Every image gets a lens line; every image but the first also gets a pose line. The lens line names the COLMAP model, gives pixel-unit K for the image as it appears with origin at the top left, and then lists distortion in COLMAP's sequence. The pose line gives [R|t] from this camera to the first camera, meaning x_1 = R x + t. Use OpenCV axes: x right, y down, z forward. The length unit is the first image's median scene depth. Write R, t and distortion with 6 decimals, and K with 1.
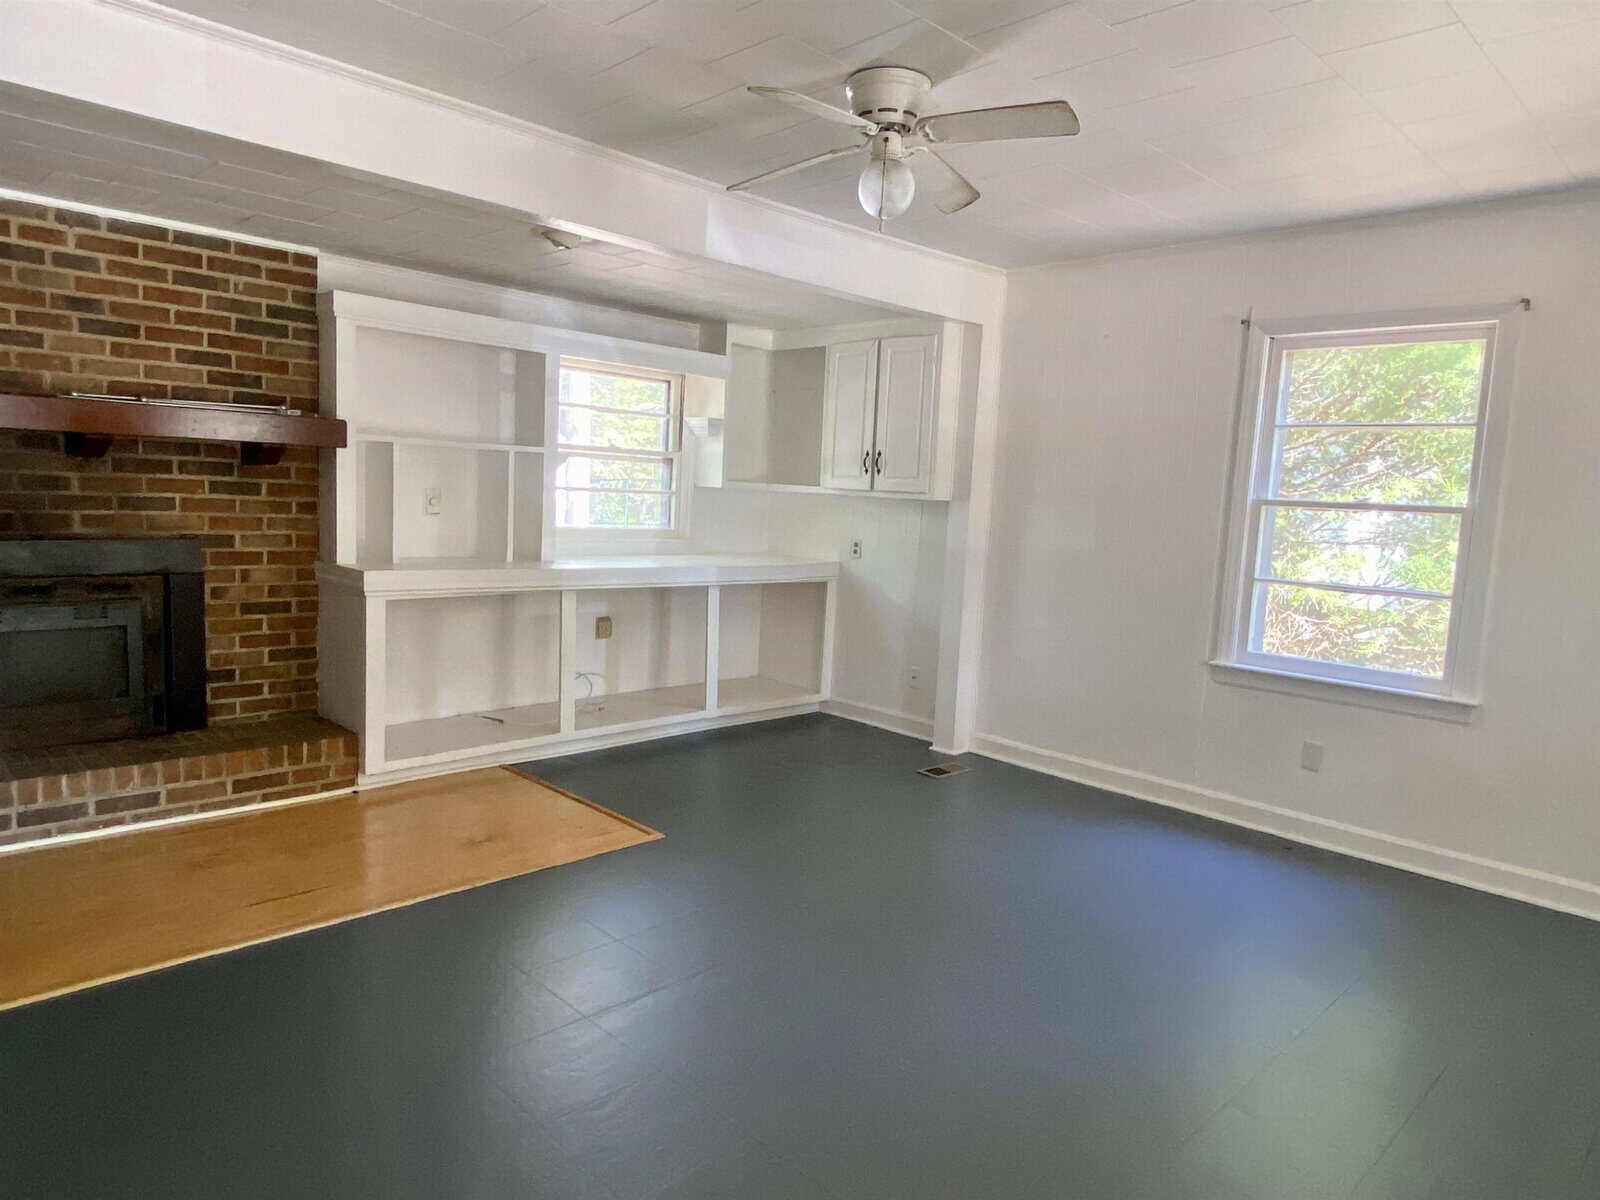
lens RADIAL K [[1009.5, 0, 835.6], [0, 1009.5, 606.2], [0, 0, 1]] dist [0.005694, -0.024302]
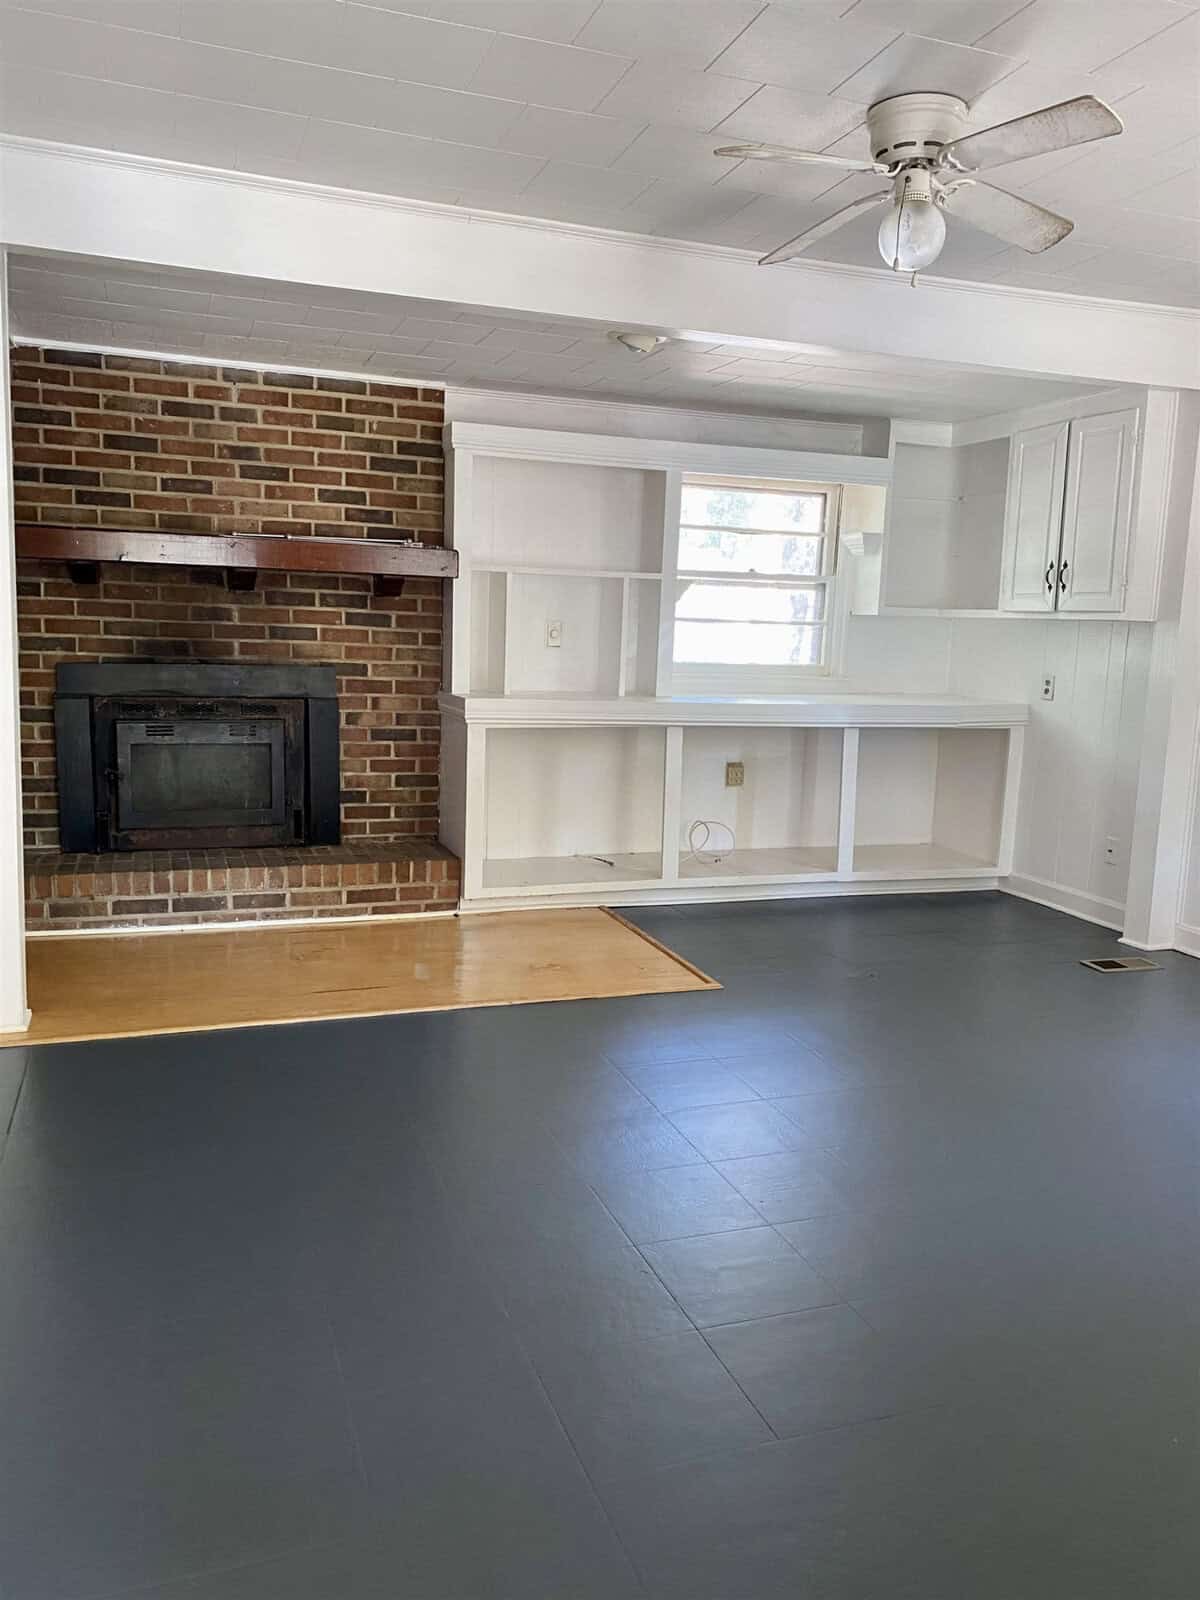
lens RADIAL K [[1204.3, 0, 595.2], [0, 1204.3, 794.0], [0, 0, 1]] dist [0.045652, -0.055723]
pose [[0.897570, 0.041143, -0.438948, 0.186258], [-0.036941, 0.999153, 0.018114, 0.034948], [0.439321, -0.000044, 0.898330, -0.032984]]
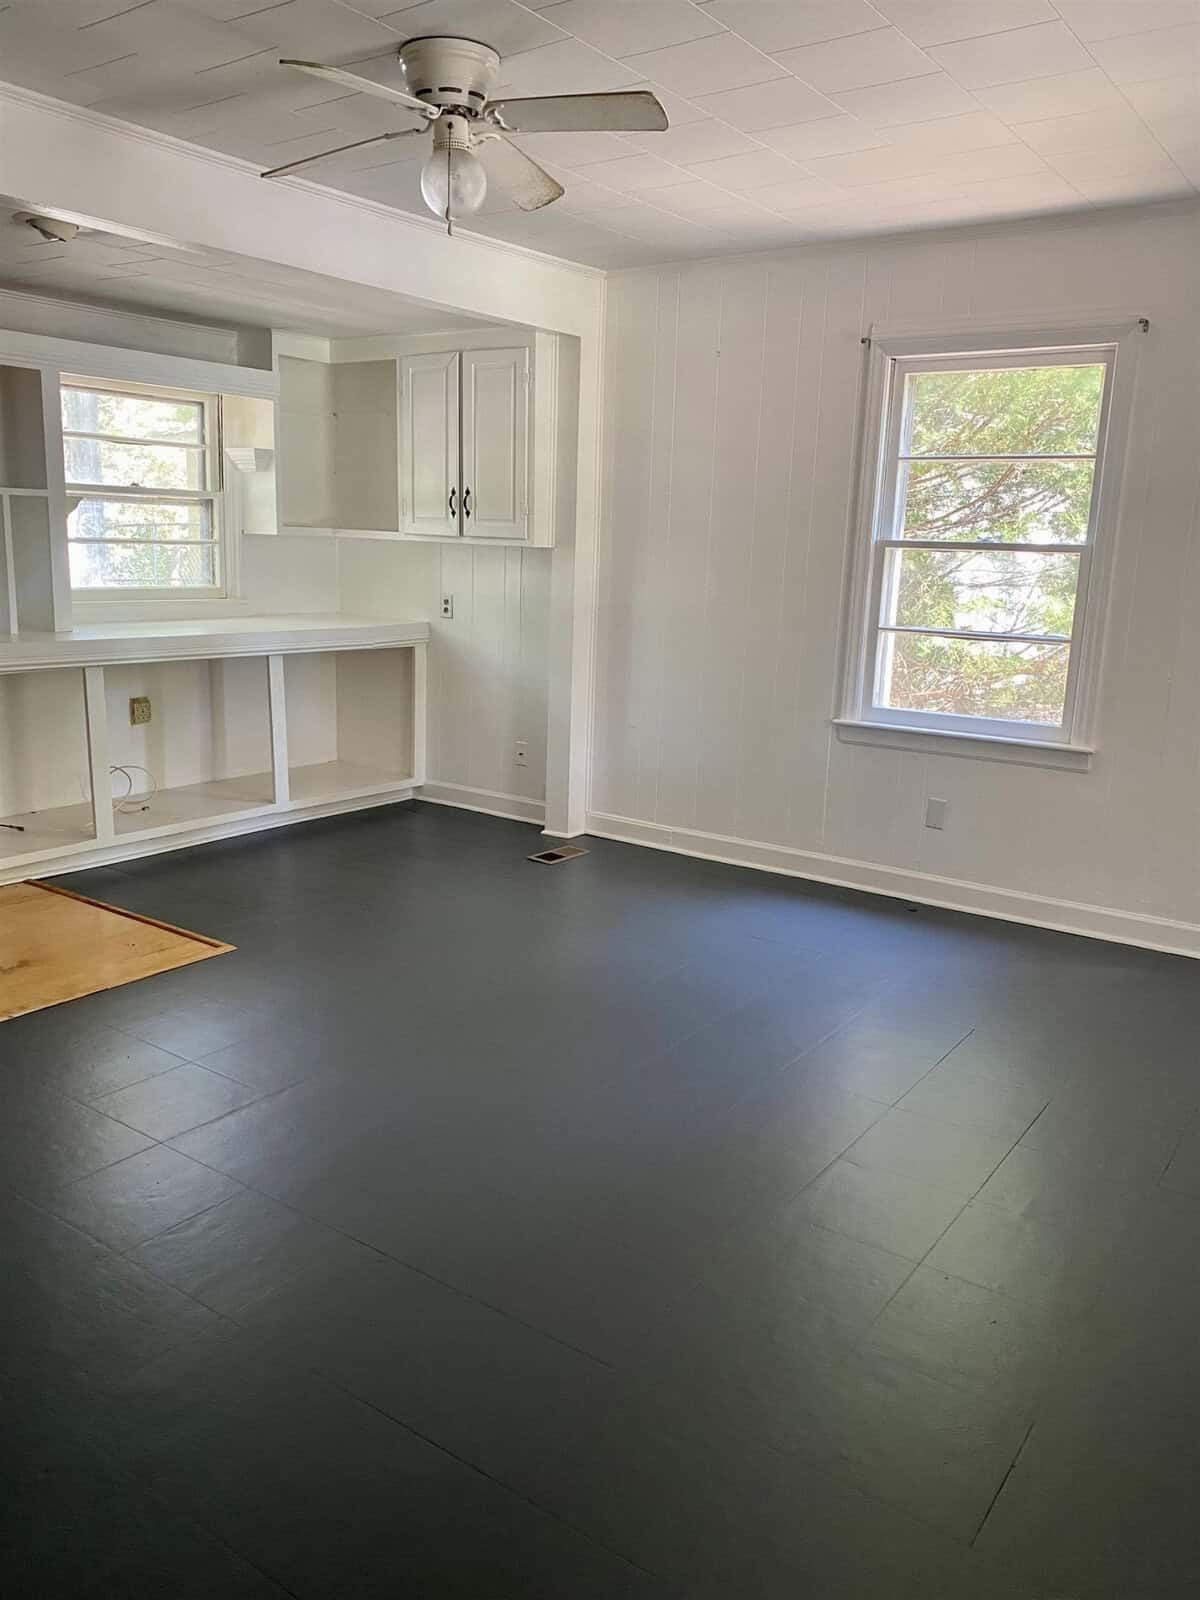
lens RADIAL K [[1204.3, 0, 616.9], [0, 1204.3, 785.1], [0, 0, 1]] dist [0.045652, -0.055723]
pose [[0.987604, -0.050530, 0.148608, 0.005577], [0.036248, 0.994596, 0.097287, -0.000364], [-0.152721, -0.090694, 0.984099, -0.056355]]
